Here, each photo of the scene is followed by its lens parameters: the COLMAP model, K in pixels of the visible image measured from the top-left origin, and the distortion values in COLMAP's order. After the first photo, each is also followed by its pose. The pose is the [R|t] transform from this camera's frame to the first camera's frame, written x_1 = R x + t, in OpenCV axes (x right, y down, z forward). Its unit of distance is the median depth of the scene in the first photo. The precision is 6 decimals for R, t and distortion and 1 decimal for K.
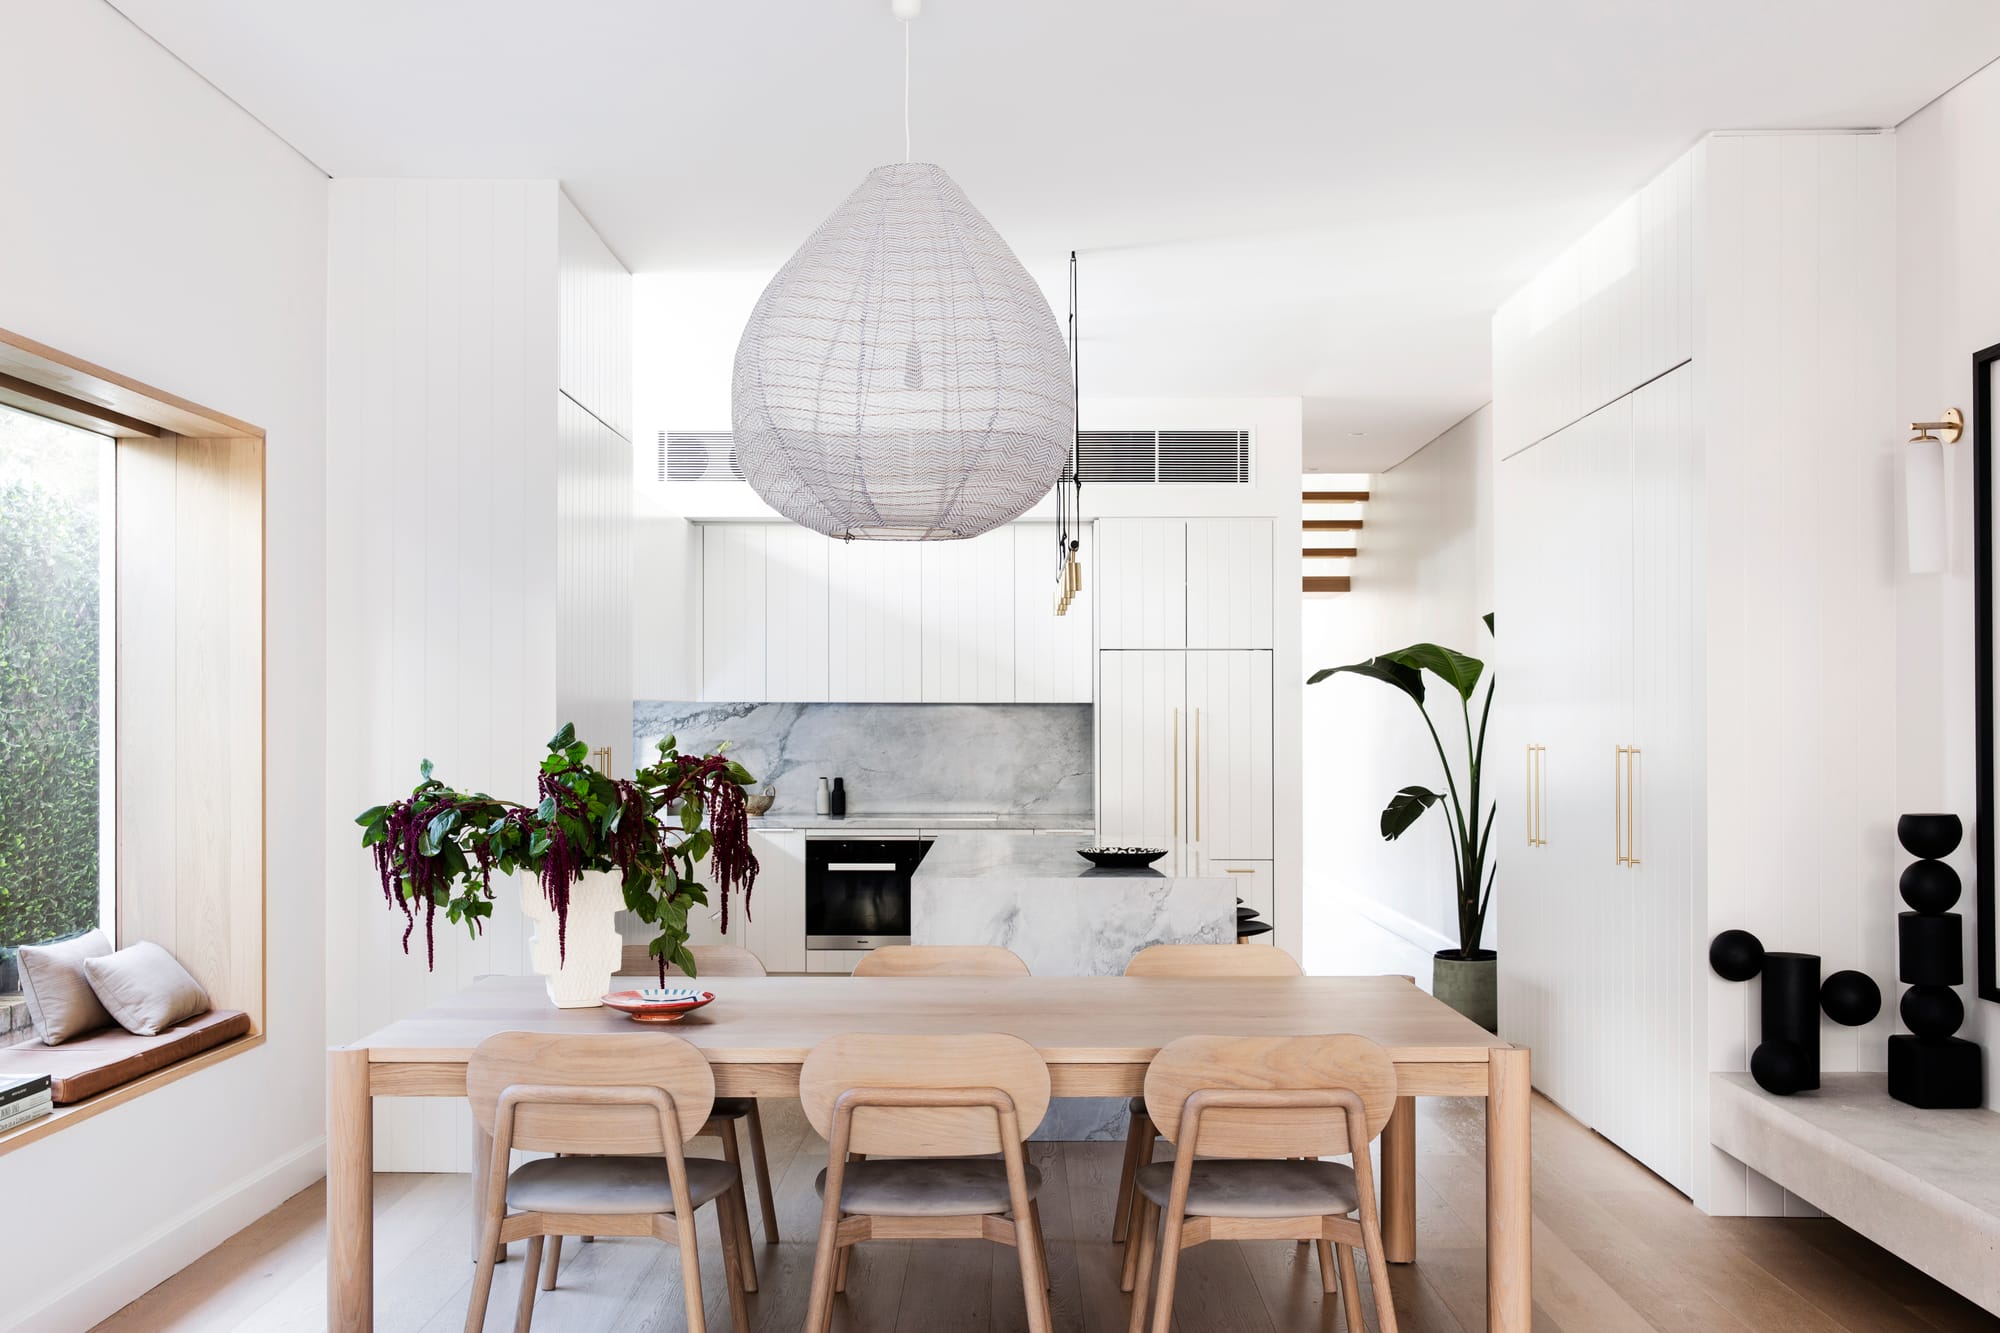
lens RADIAL K [[2069.2, 0, 1000.0], [0, 2069.2, 666.5], [0, 0, 1]] dist [0.005744, -0.013212]
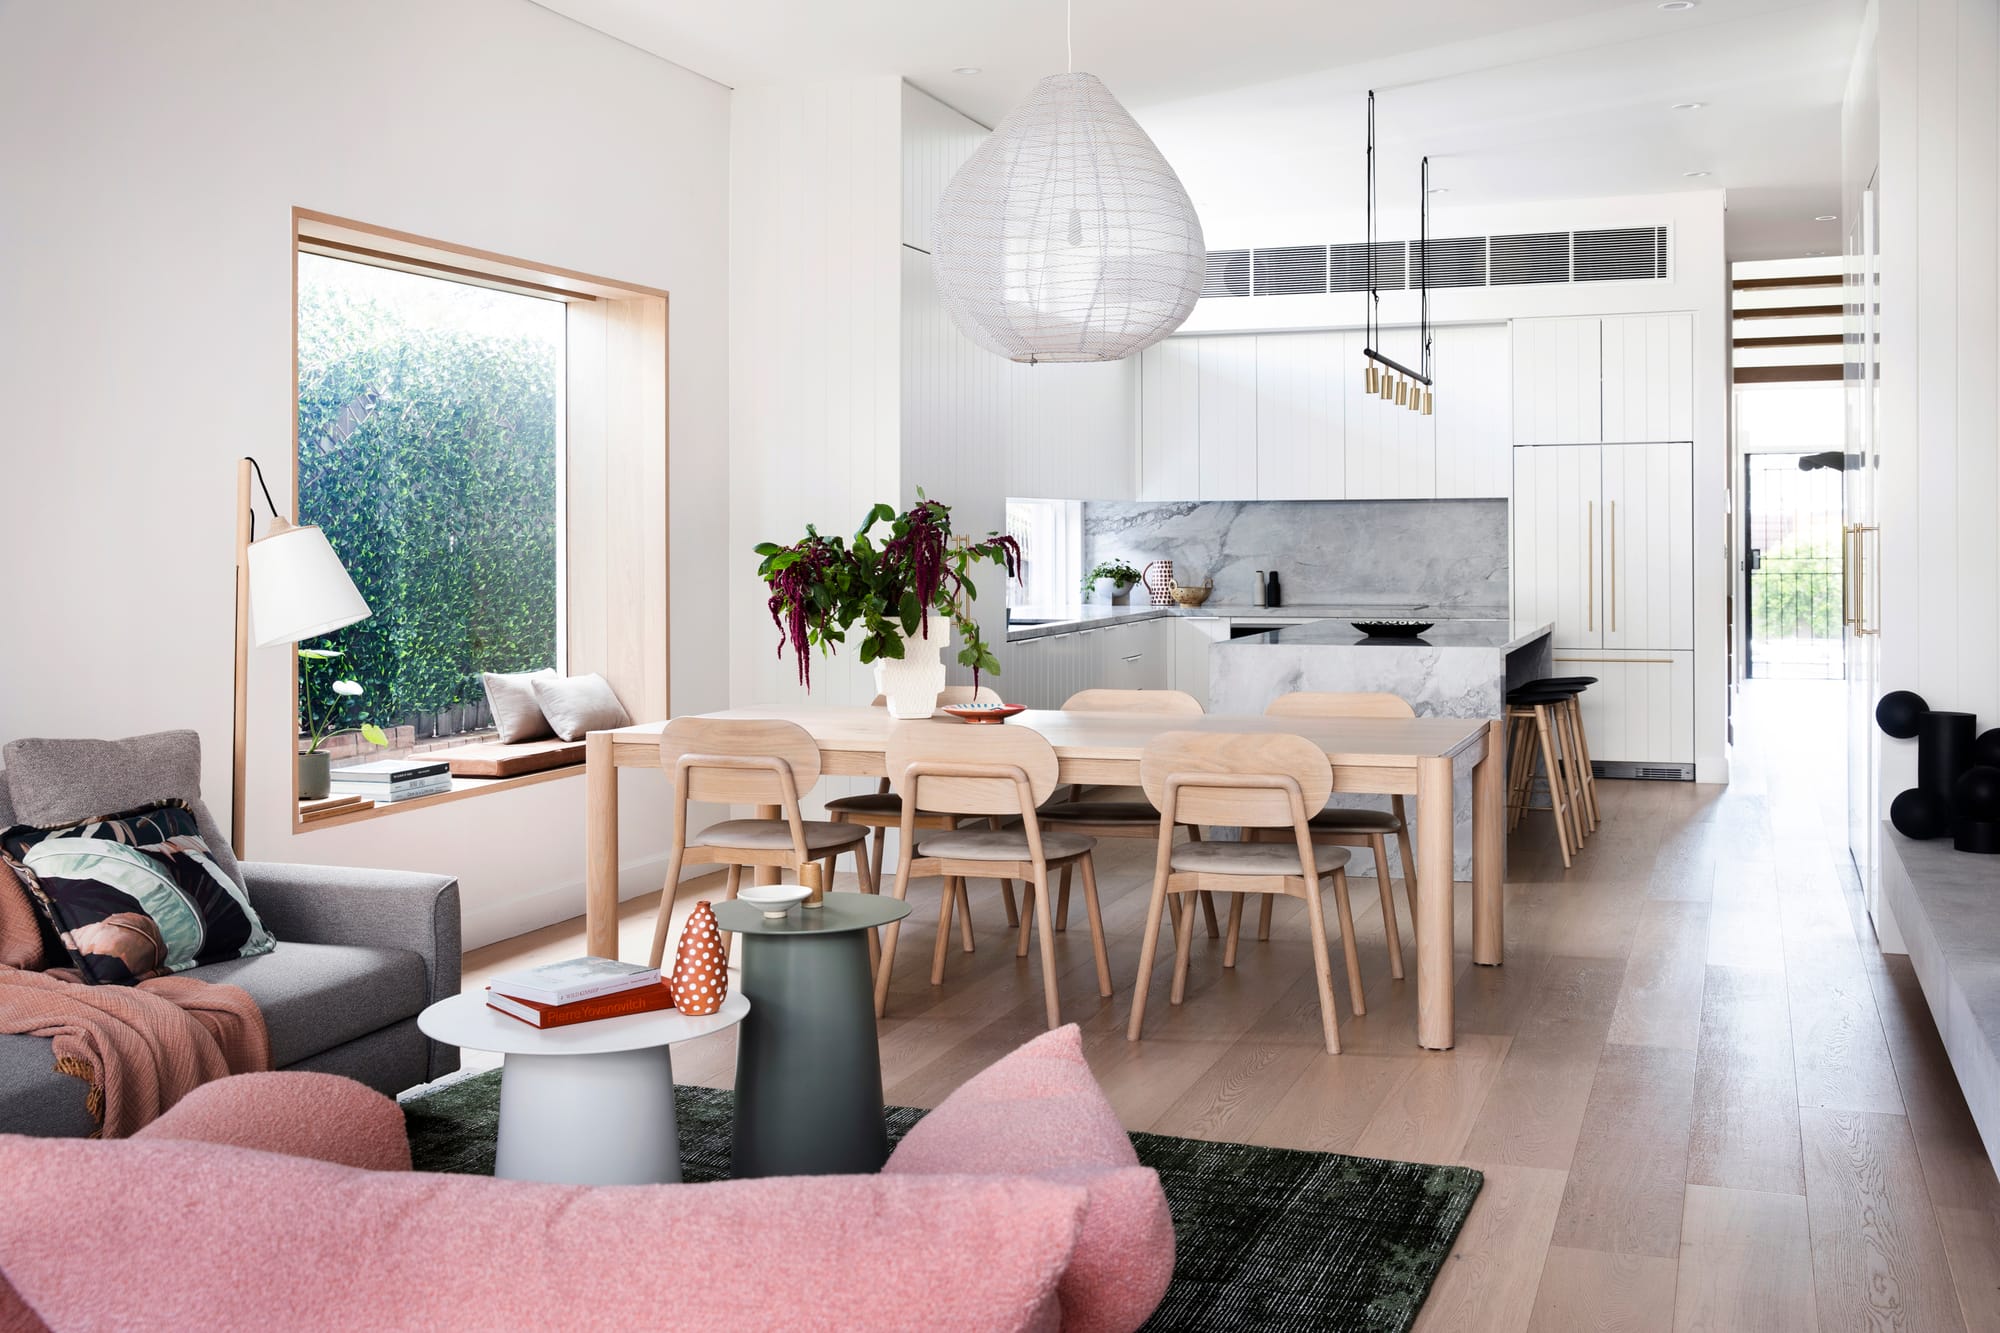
lens RADIAL K [[2069.2, 0, 1000.0], [0, 2069.2, 666.5], [0, 0, 1]] dist [0.005744, -0.013212]
pose [[0.953635, 0.010841, -0.300770, 0.129773], [0.016158, 0.996066, 0.087133, 0.008022], [0.300531, -0.087953, 0.949708, -0.088062]]
